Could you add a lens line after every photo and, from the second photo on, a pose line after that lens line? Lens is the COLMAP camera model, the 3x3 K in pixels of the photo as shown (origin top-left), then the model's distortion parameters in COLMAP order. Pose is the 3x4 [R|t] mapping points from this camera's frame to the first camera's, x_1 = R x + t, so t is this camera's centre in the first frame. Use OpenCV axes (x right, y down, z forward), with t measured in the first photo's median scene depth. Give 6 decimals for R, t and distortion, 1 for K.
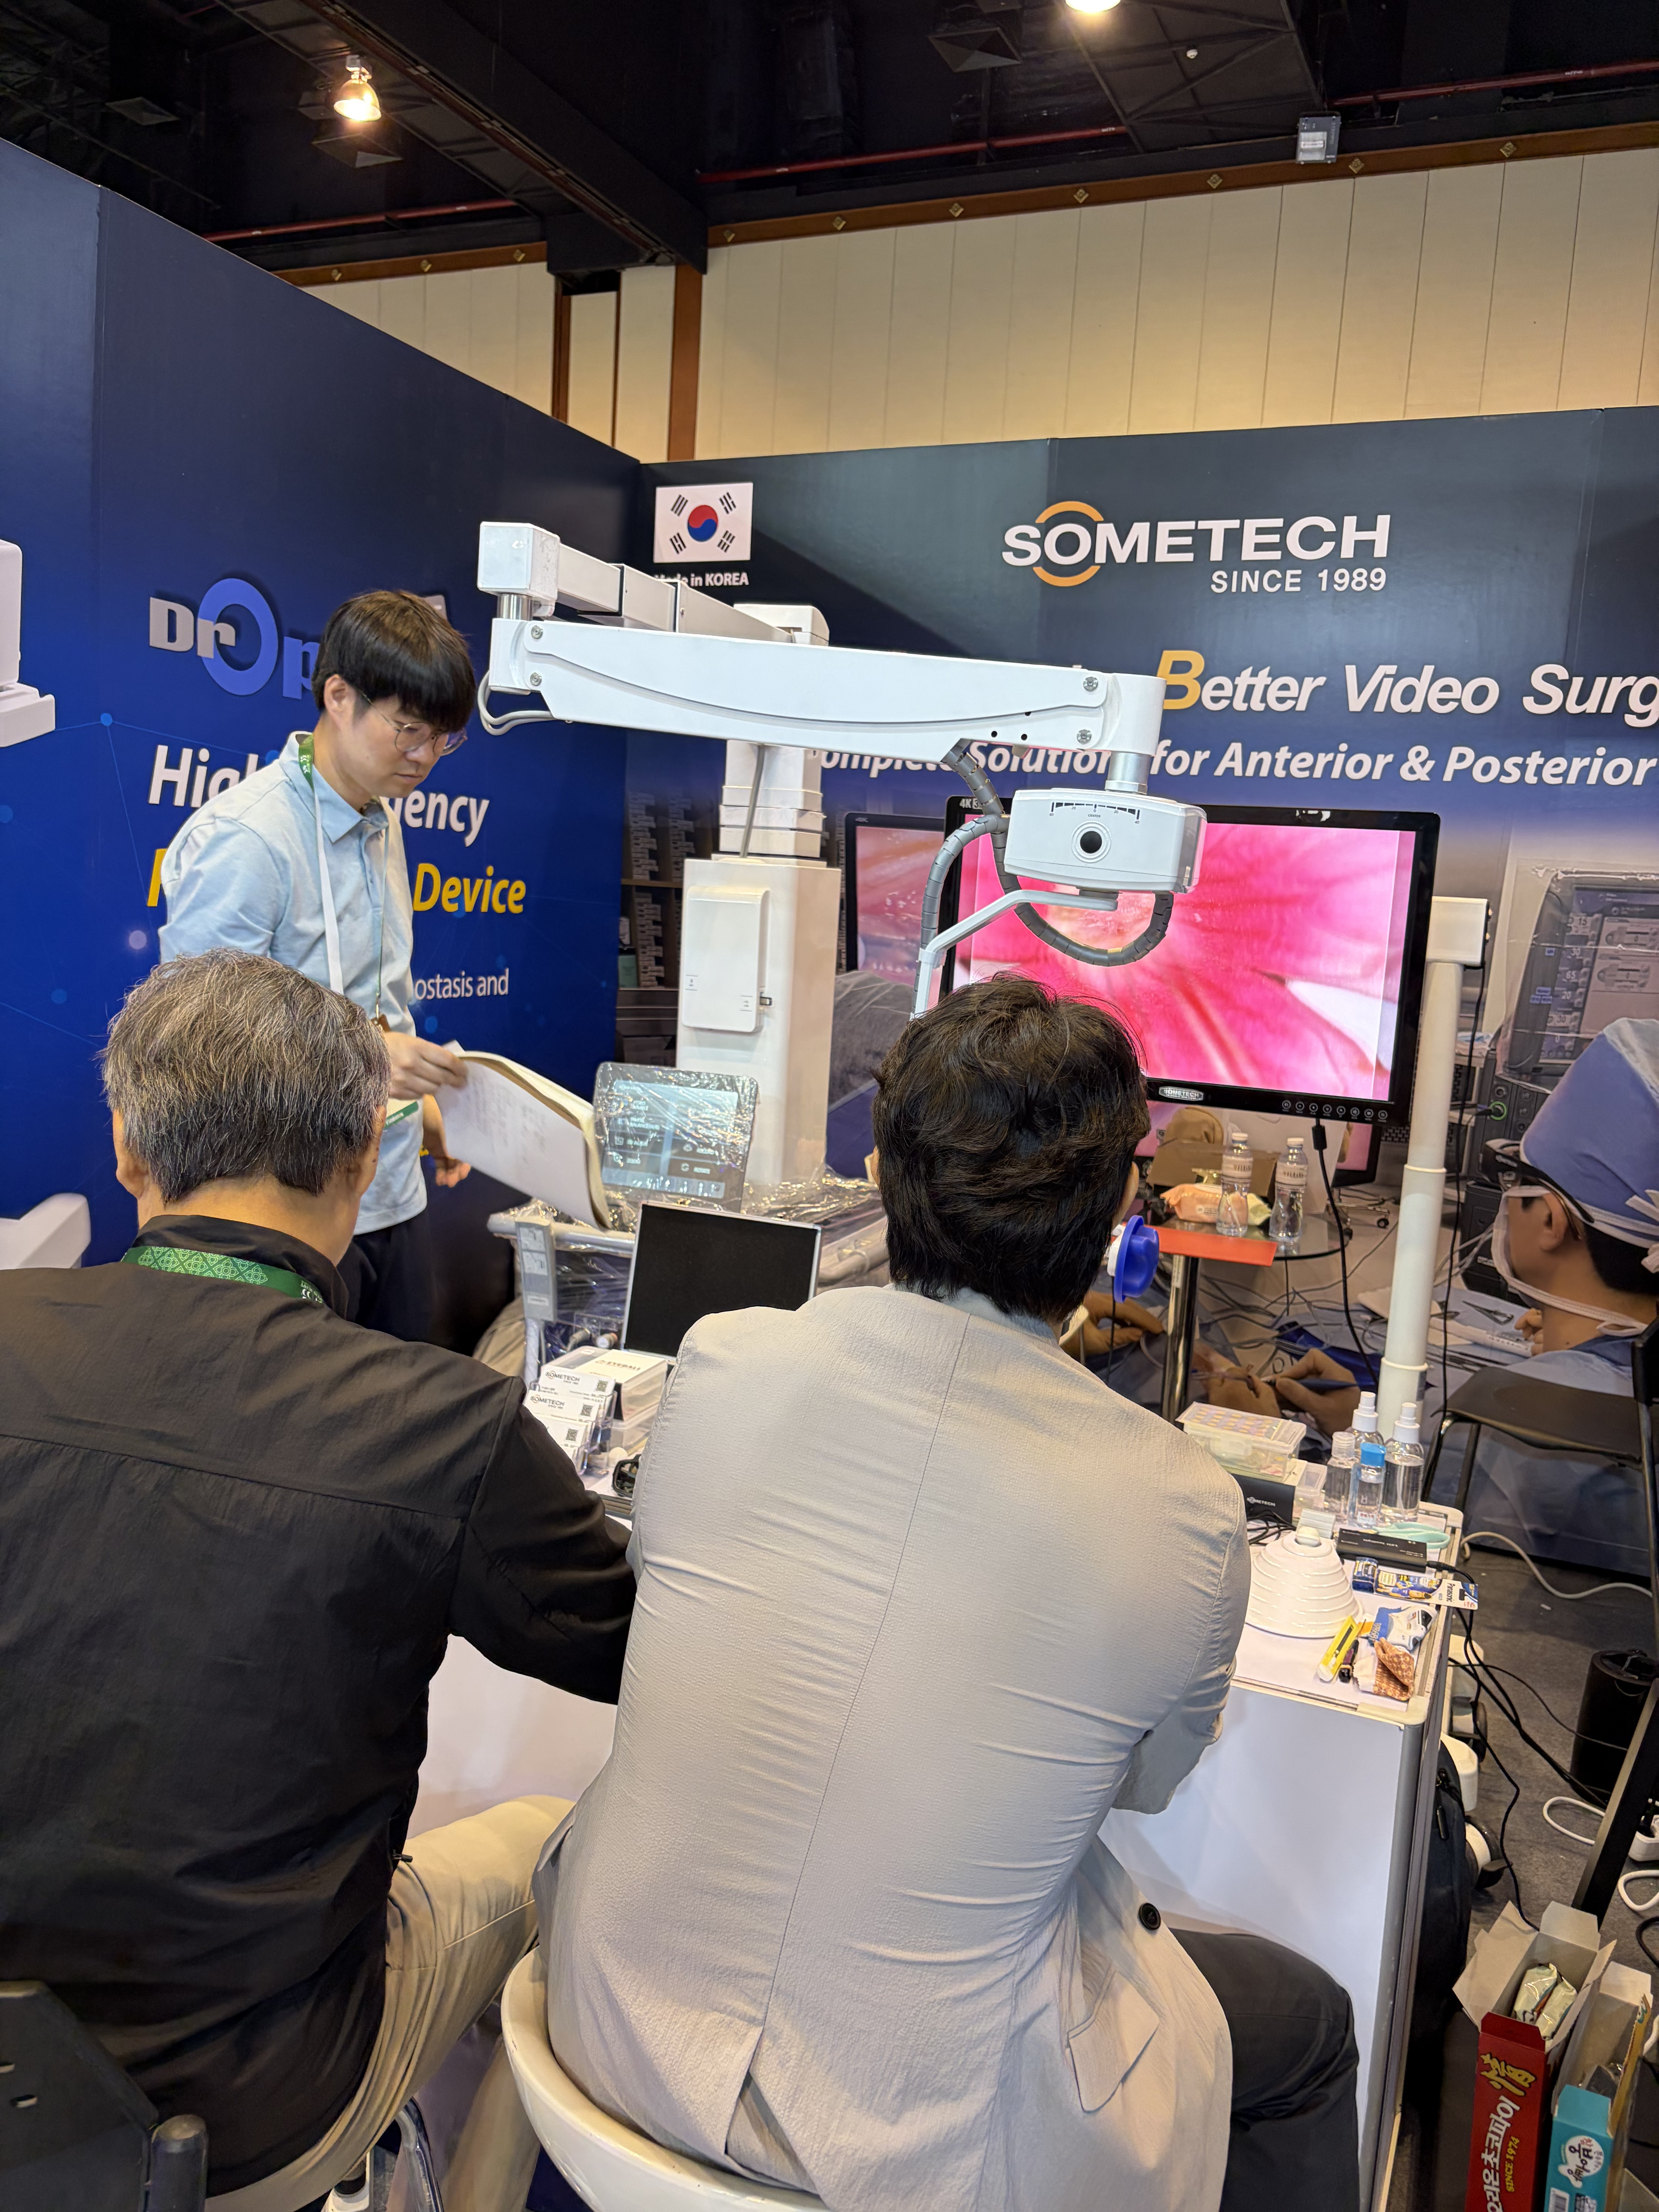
lens RADIAL K [[1711.2, 0, 824.3], [0, 1711.2, 1101.5], [0, 0, 1]] dist [0.039624, -0.041226]
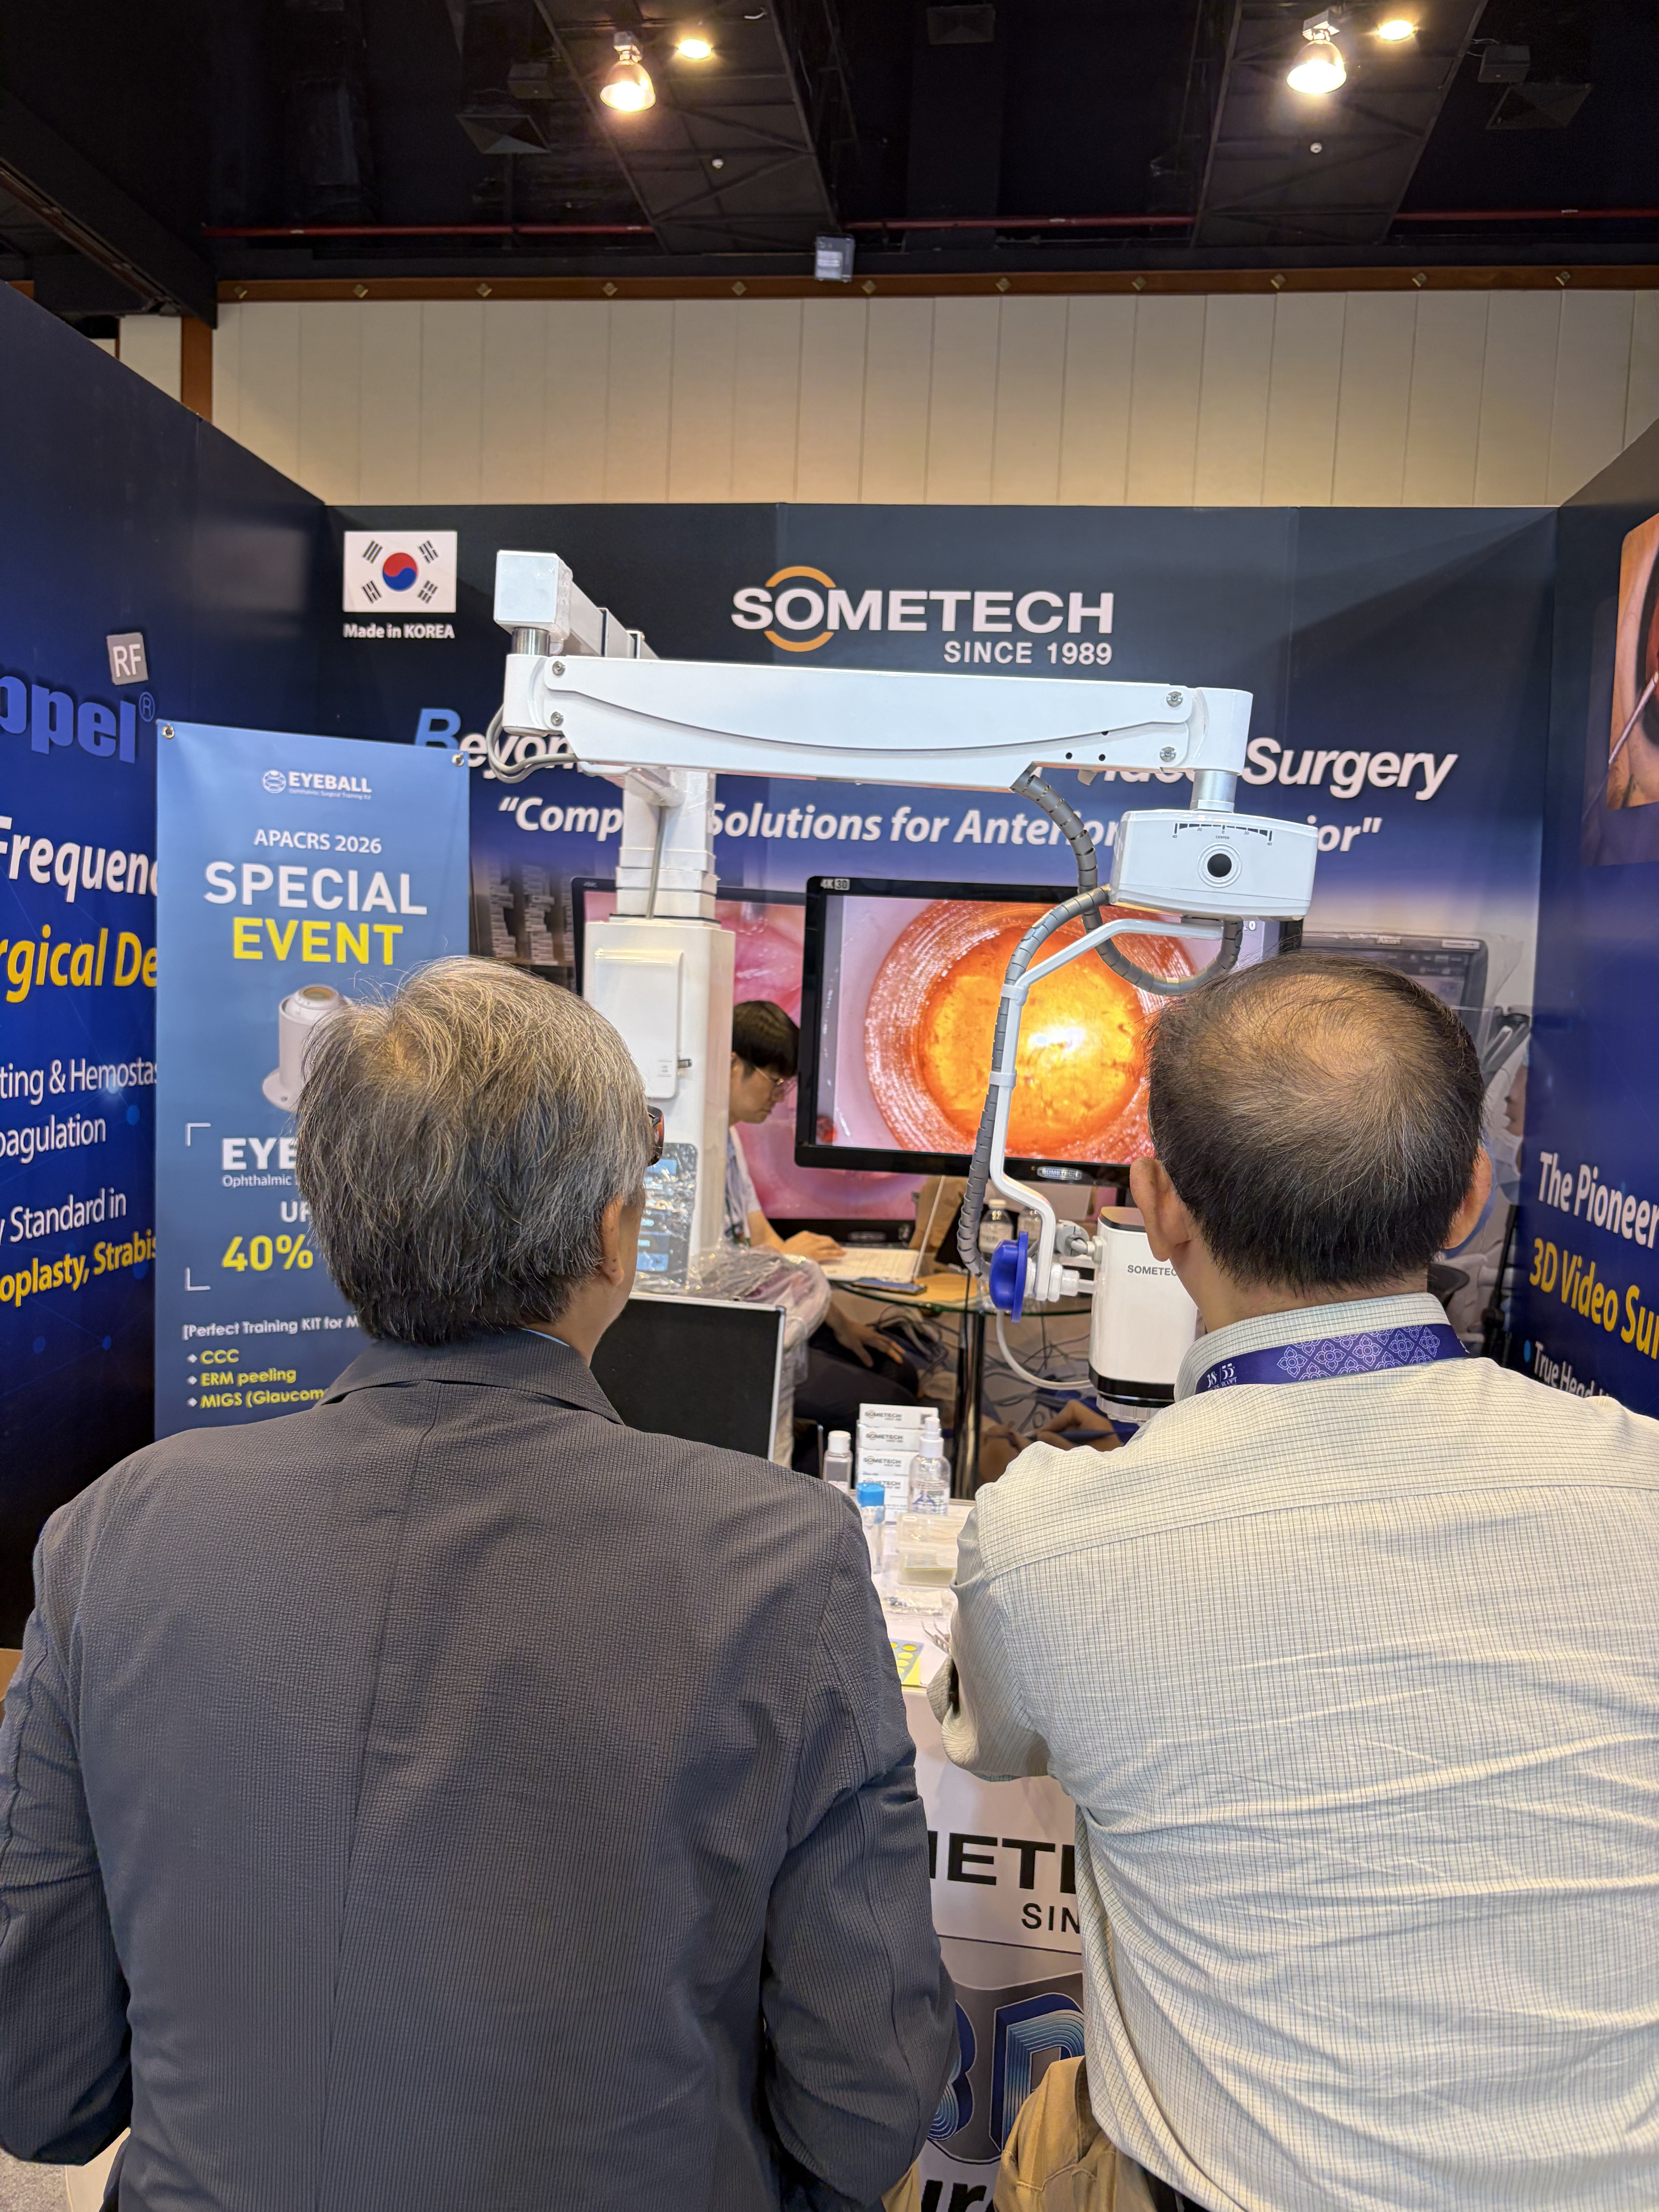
lens RADIAL K [[1711.2, 0, 817.2], [0, 1711.2, 1117.2], [0, 0, 1]] dist [0.039624, -0.041226]
pose [[0.960456, -0.037589, 0.275881, -0.132471], [0.048347, 0.998308, -0.032296, 0.001621], [-0.274201, 0.044357, 0.960649, 0.055852]]
